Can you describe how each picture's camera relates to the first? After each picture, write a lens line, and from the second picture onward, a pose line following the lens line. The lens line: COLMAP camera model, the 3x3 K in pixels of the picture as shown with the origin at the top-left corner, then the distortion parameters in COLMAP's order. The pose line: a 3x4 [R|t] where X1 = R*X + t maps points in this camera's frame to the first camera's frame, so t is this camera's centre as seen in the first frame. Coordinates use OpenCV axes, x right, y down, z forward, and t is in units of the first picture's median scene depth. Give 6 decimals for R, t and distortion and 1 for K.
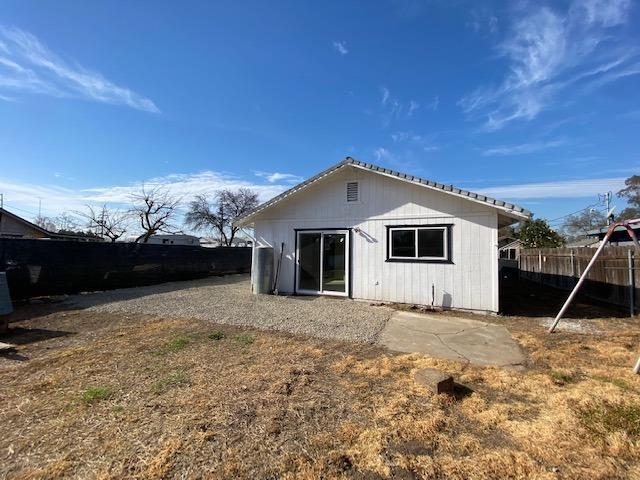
lens RADIAL K [[258.0, 0, 321.4], [0, 258.0, 238.1], [0, 0, 1]] dist [0.010720, -0.014755]
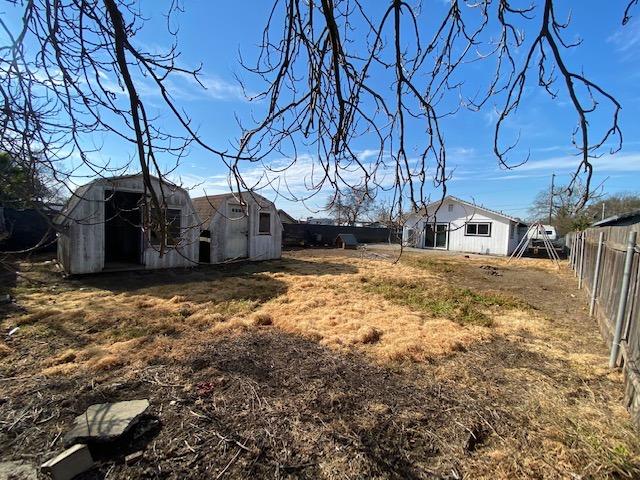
lens RADIAL K [[258.0, 0, 321.4], [0, 258.0, 238.1], [0, 0, 1]] dist [0.010720, -0.014755]
pose [[0.942184, 0.032880, -0.333480, -0.232917], [-0.005599, 0.996580, 0.082440, -0.094195], [0.335050, -0.075806, 0.939146, -1.947253]]
